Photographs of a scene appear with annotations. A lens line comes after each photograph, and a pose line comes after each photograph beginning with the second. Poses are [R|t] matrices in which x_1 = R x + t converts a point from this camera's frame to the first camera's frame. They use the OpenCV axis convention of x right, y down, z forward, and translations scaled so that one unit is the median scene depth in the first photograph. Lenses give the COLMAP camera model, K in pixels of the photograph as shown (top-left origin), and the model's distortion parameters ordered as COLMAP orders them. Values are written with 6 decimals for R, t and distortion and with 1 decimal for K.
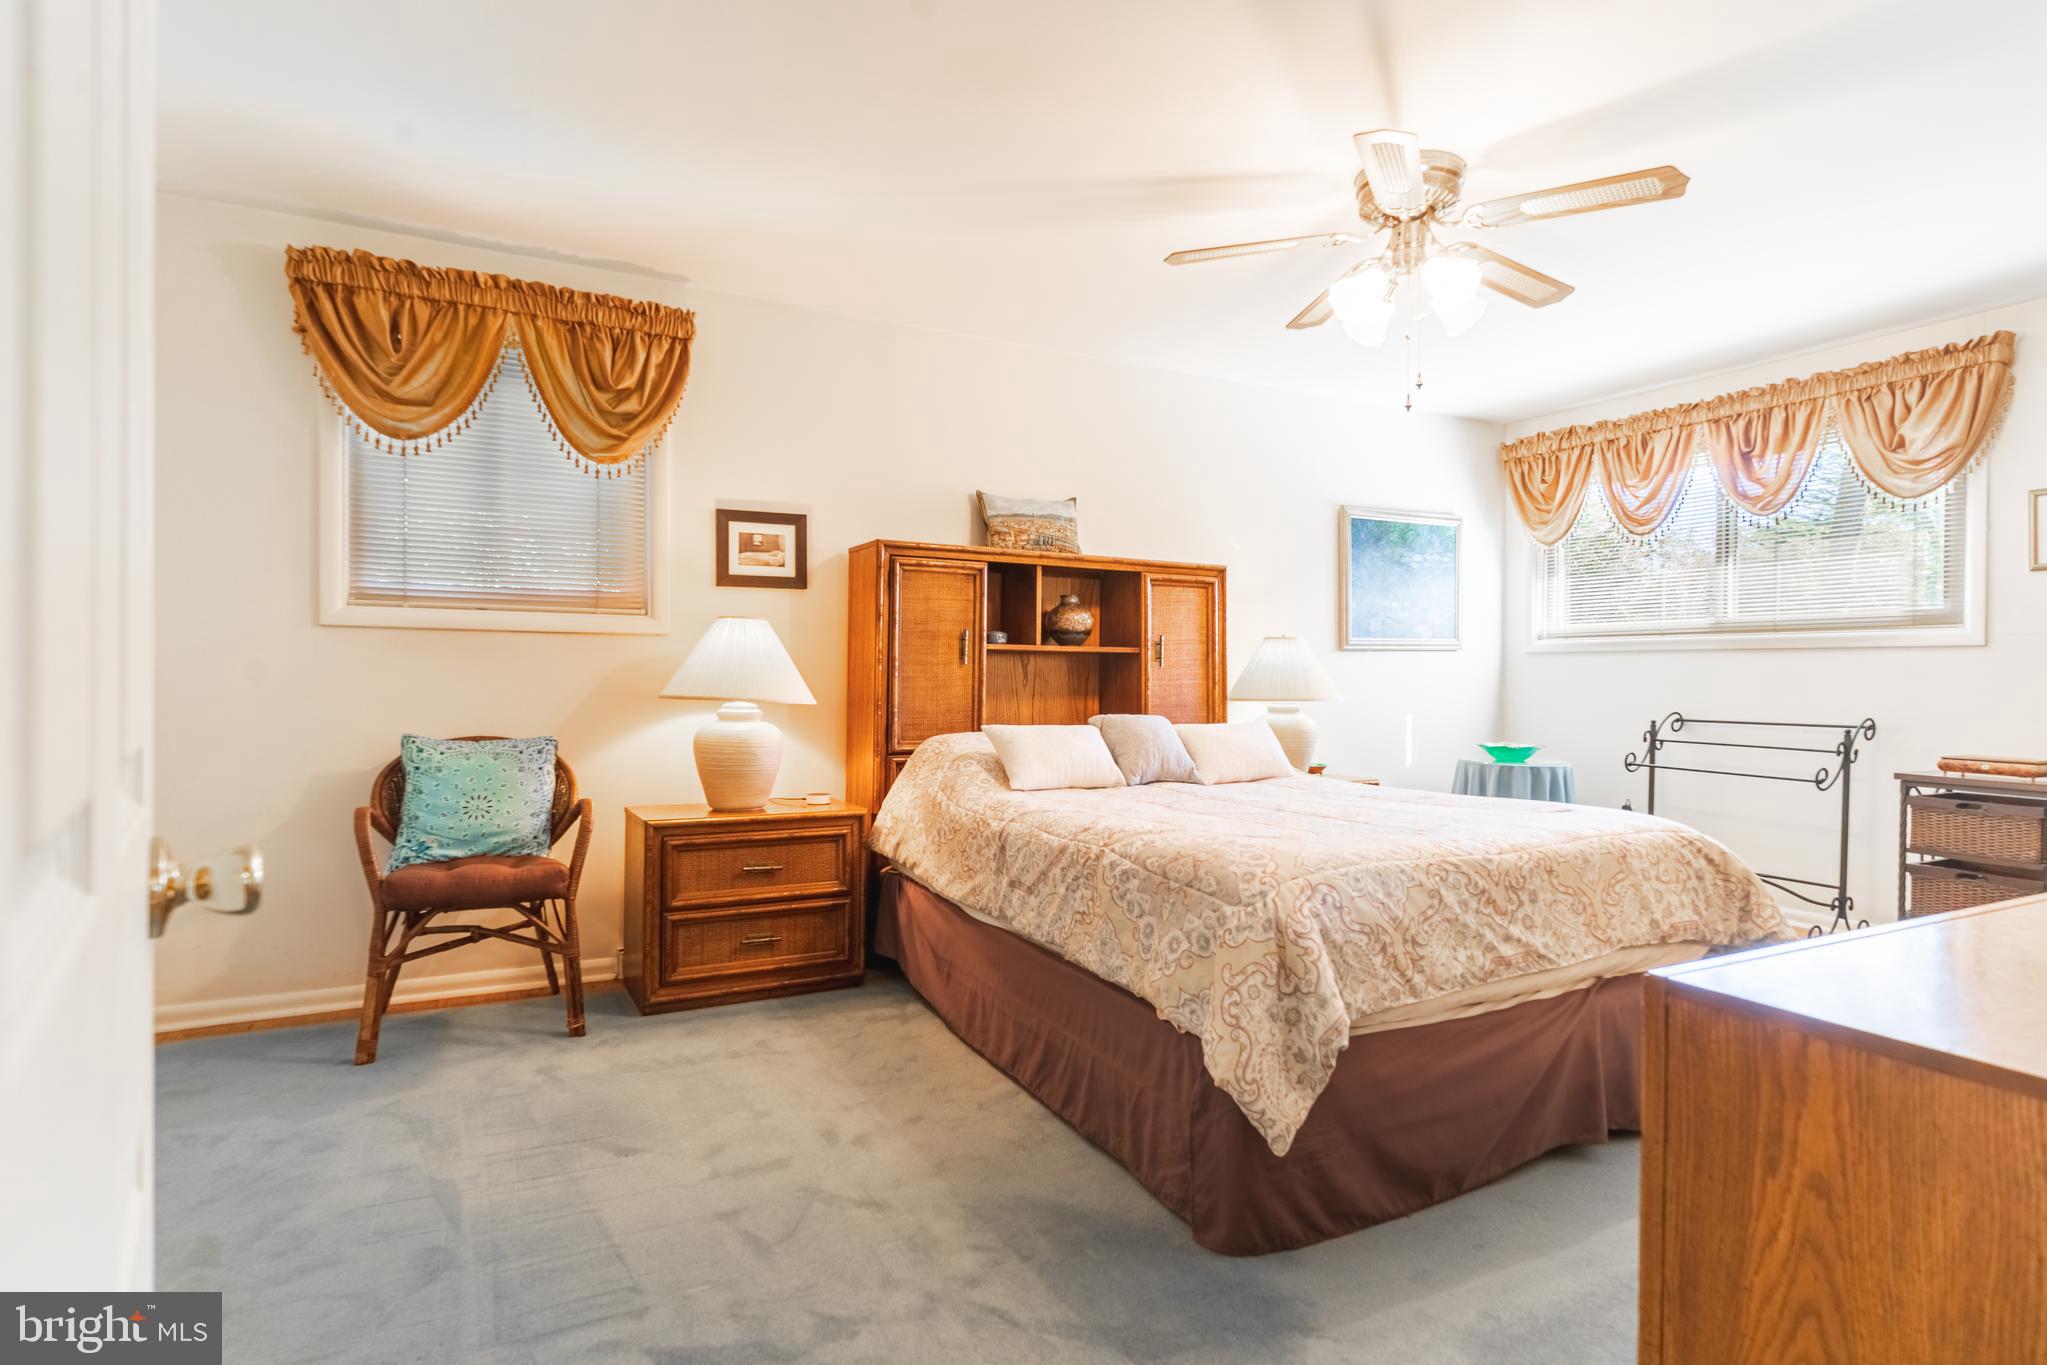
lens RADIAL K [[1050.7, 0, 1026.6], [0, 1050.7, 676.7], [0, 0, 1]] dist [-0.005683, 0.006282]
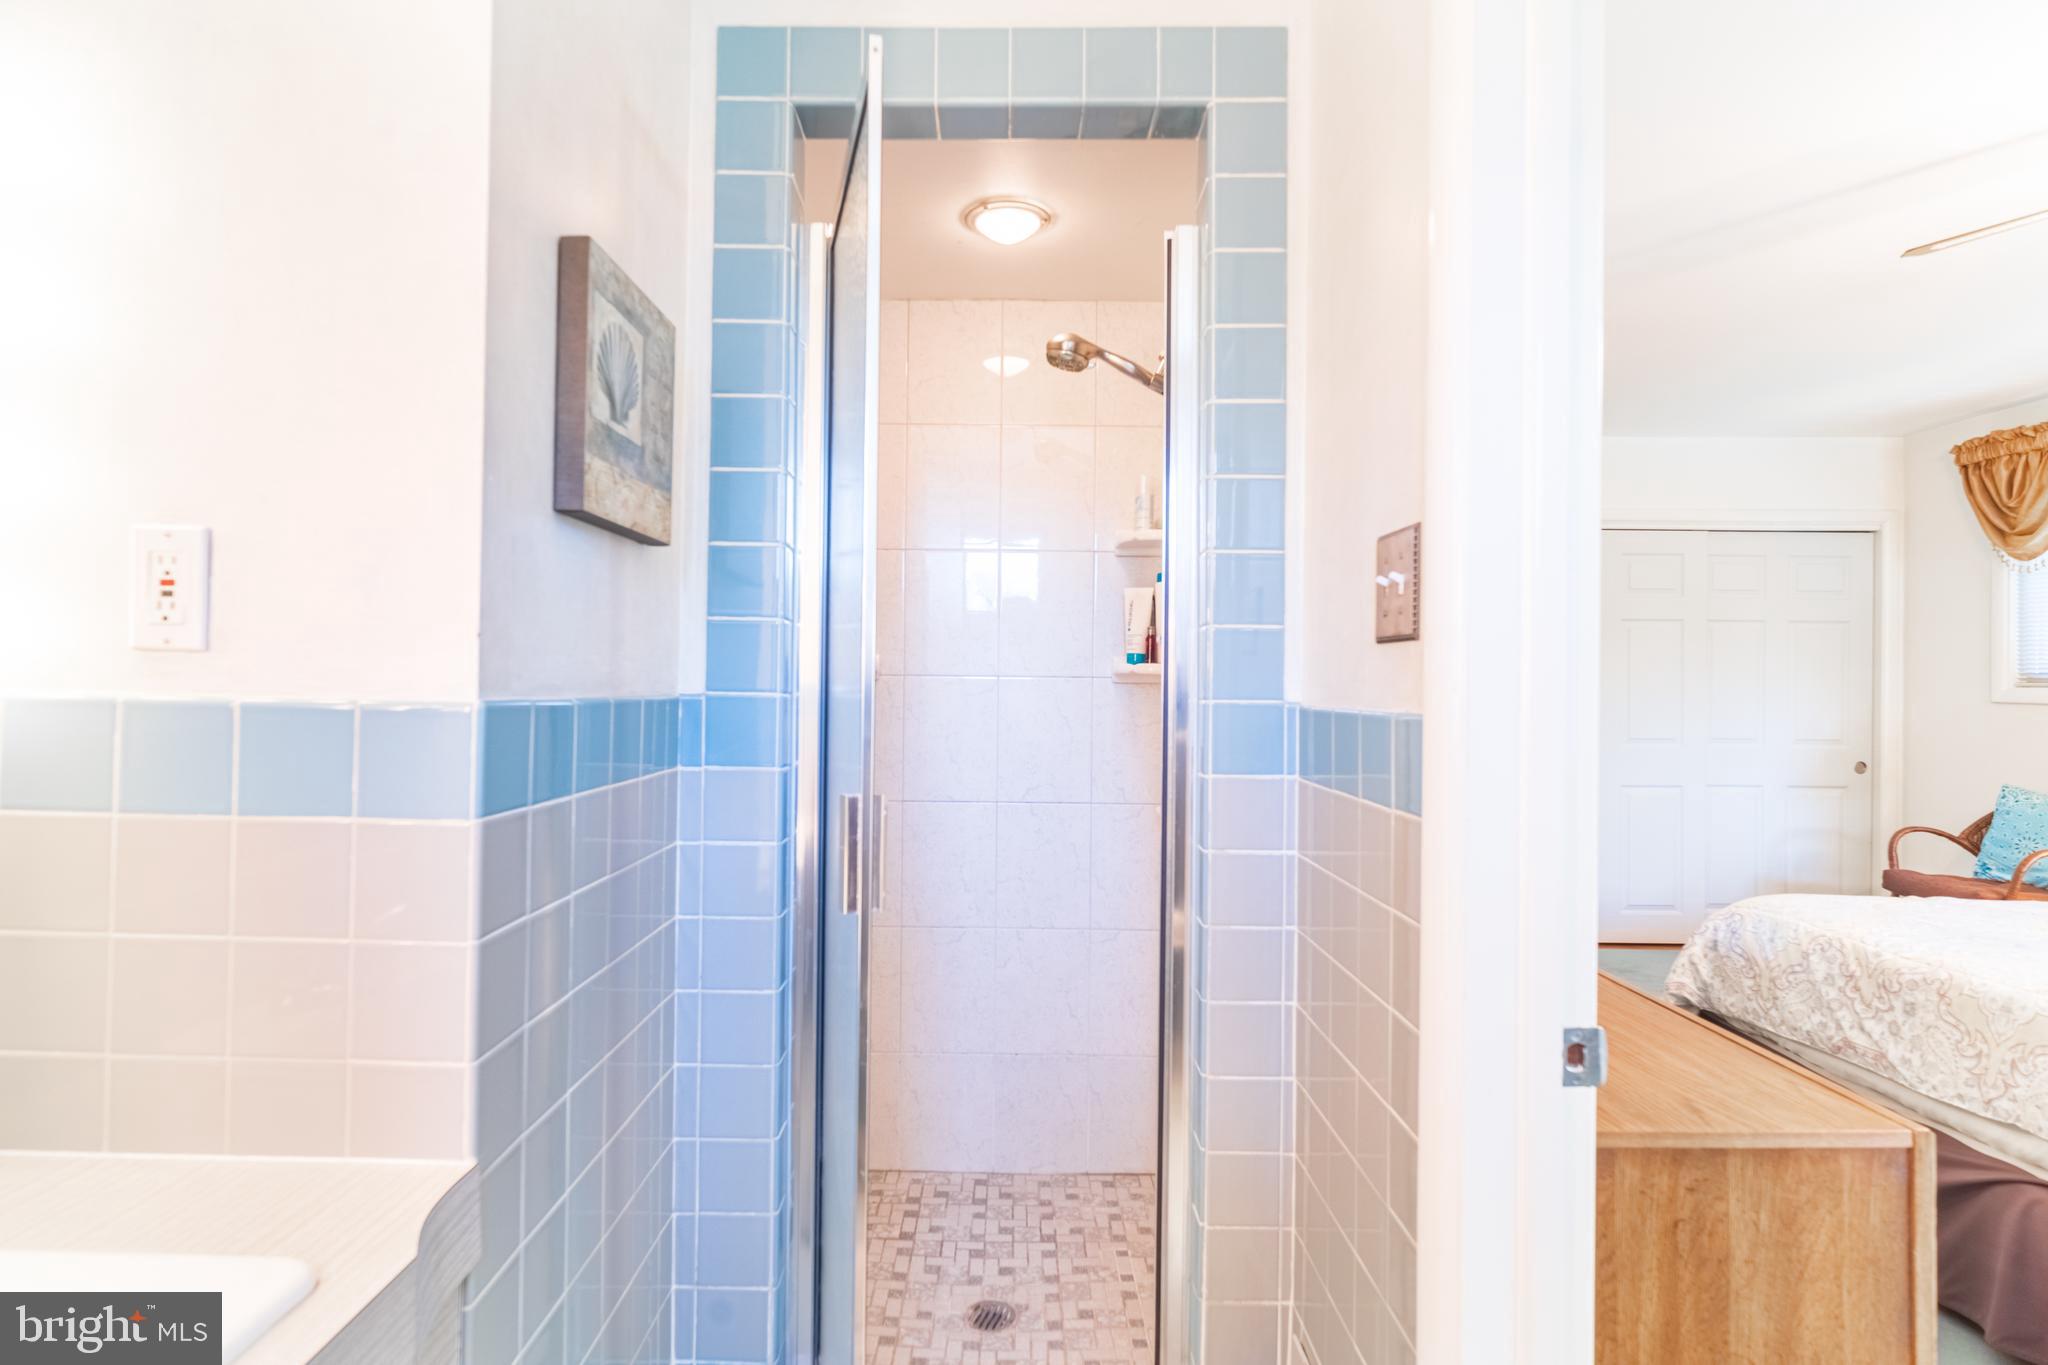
lens RADIAL K [[1051.2, 0, 1023.3], [0, 1051.2, 669.6], [0, 0, 1]] dist [-0.005683, 0.006282]
pose [[-0.442384, -0.018854, -0.896627, 1.122231], [-0.017603, 0.999769, -0.012338, -0.050453], [0.896653, 0.010325, -0.442614, 0.450929]]
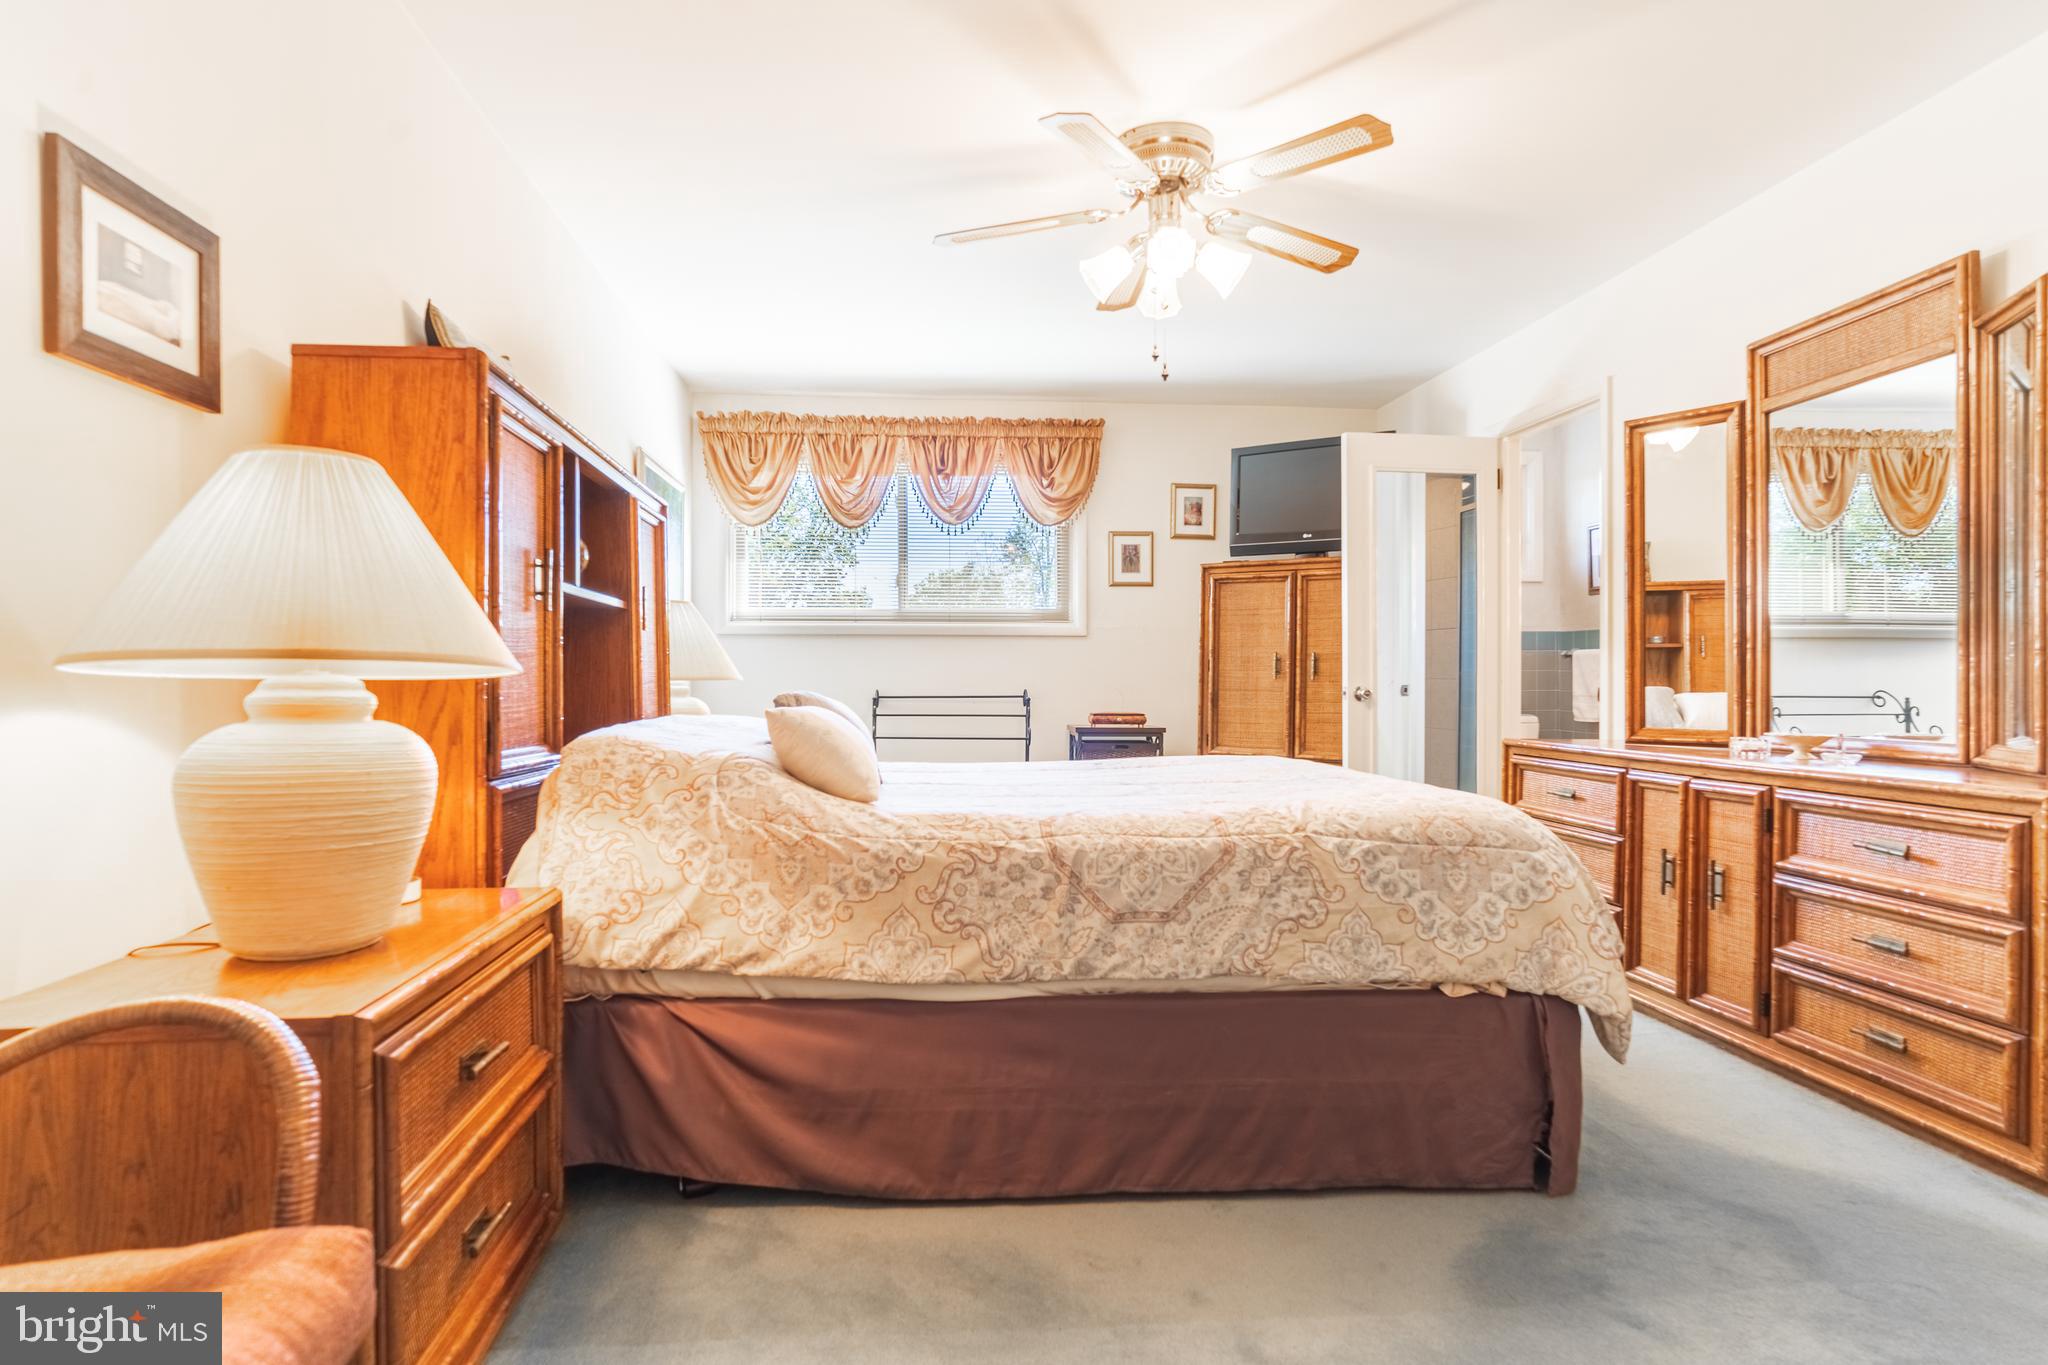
lens RADIAL K [[1051.2, 0, 1040.1], [0, 1051.2, 678.0], [0, 0, 1]] dist [-0.005683, 0.006282]
pose [[0.397051, -0.006889, 0.917771, -0.554009], [0.005048, 0.999973, 0.005322, 0.026710], [-0.917783, 0.002520, 0.397075, 0.628526]]
